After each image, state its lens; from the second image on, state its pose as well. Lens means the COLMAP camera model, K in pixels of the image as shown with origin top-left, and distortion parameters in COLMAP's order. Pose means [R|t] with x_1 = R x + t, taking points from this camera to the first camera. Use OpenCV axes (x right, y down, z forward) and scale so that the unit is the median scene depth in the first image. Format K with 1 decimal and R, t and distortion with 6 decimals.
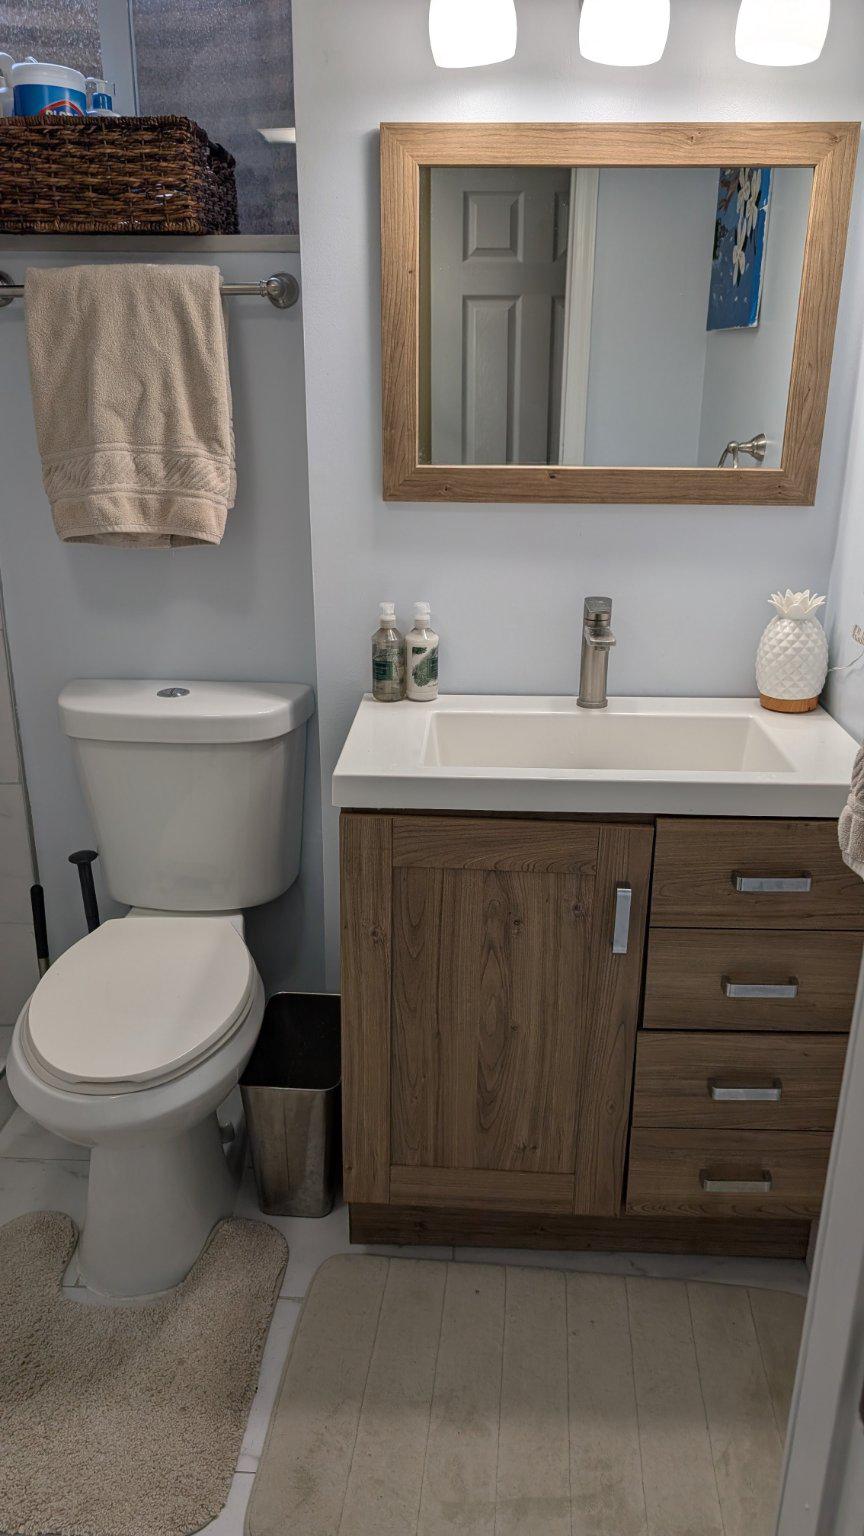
lens RADIAL K [[1107.2, 0, 436.6], [0, 1107.2, 769.5], [0, 0, 1]] dist [0.004445, 0.003066]
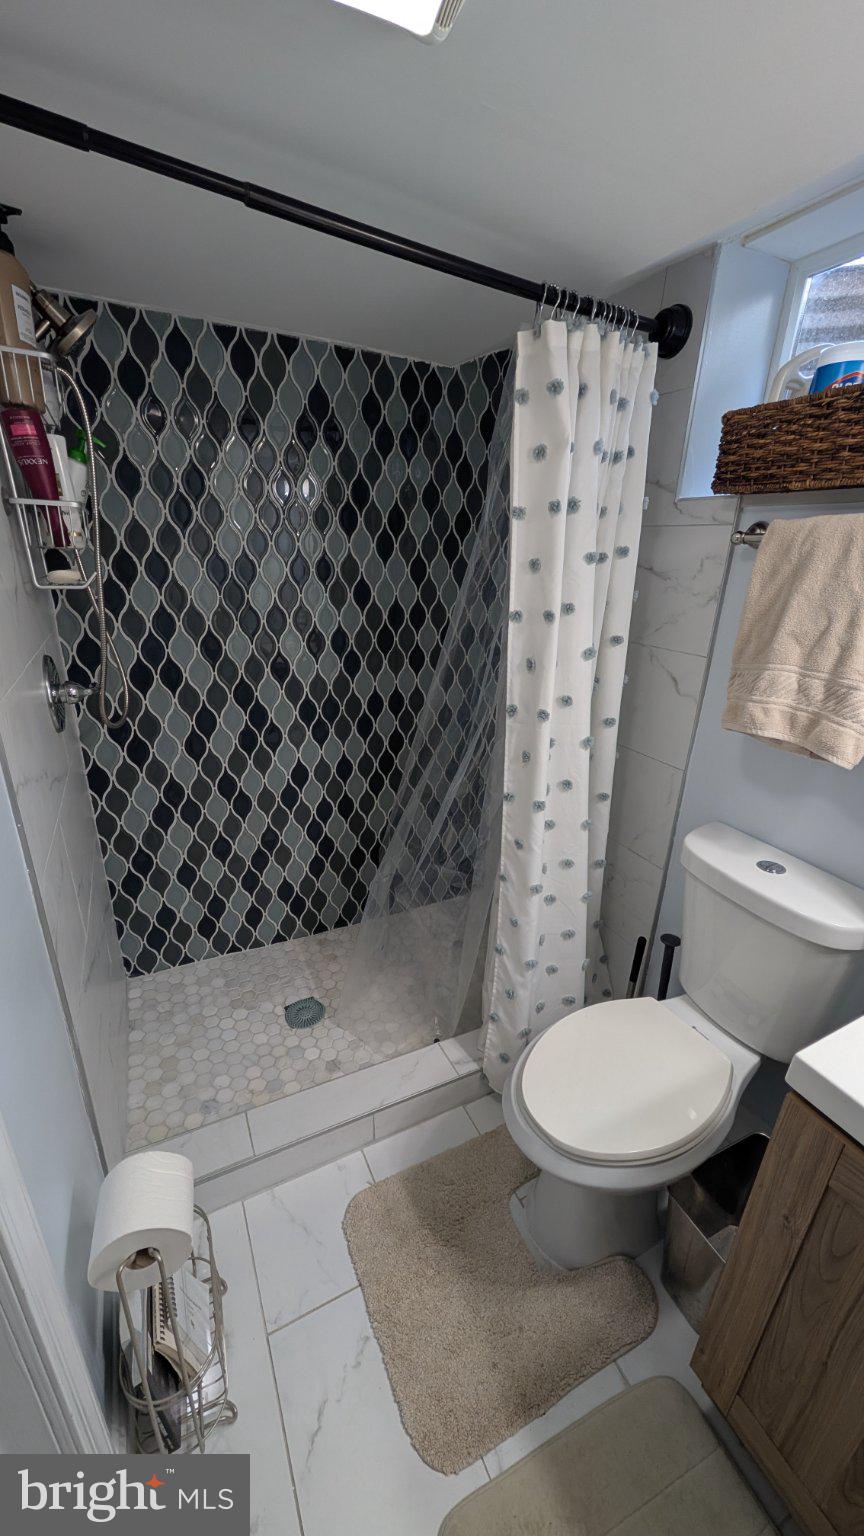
lens RADIAL K [[578.1, 0, 428.7], [0, 578.1, 772.8], [0, 0, 1]] dist [-0.000296, 0.000032]
pose [[0.488640, 0.323272, -0.810386, 0.064352], [-0.307892, 0.932960, 0.186518, -0.186307], [0.816354, 0.158372, 0.555414, 0.362678]]
